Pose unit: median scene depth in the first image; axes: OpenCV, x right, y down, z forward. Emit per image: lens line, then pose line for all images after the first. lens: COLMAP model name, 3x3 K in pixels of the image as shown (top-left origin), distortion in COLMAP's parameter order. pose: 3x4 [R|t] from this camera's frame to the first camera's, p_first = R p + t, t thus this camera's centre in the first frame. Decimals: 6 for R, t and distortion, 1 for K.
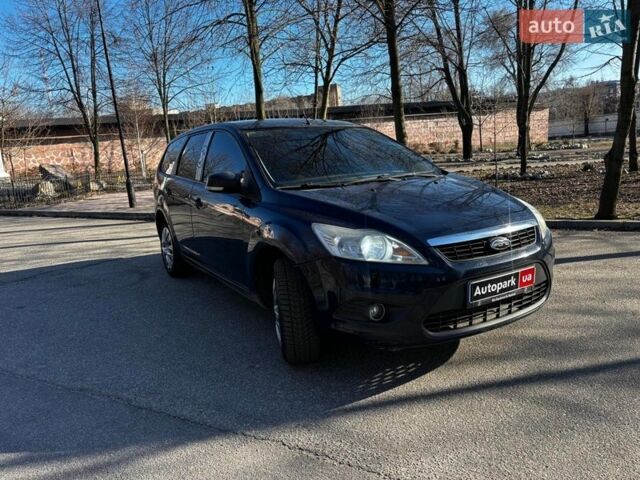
lens RADIAL K [[457.8, 0, 320.0], [0, 457.8, 240.0], [0, 0, 1]] dist [0.042001, -0.001565]
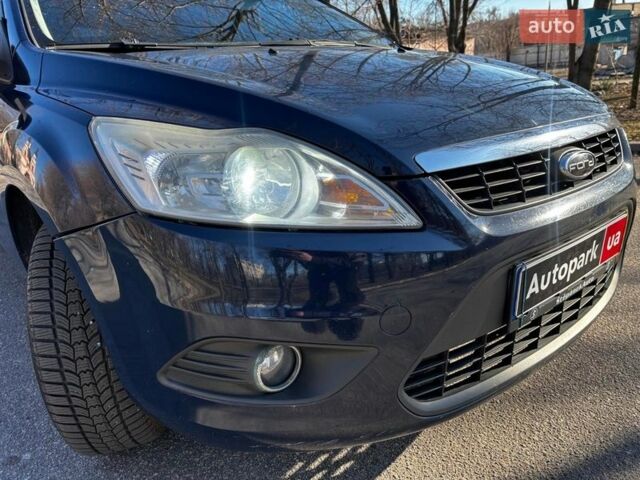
lens RADIAL K [[457.8, 0, 320.0], [0, 457.8, 240.0], [0, 0, 1]] dist [0.042001, -0.001565]
pose [[0.988114, -0.045492, 0.146835, 0.104551], [0.025849, 0.990777, 0.133011, 0.014655], [-0.151532, -0.127635, 0.980177, 0.642470]]
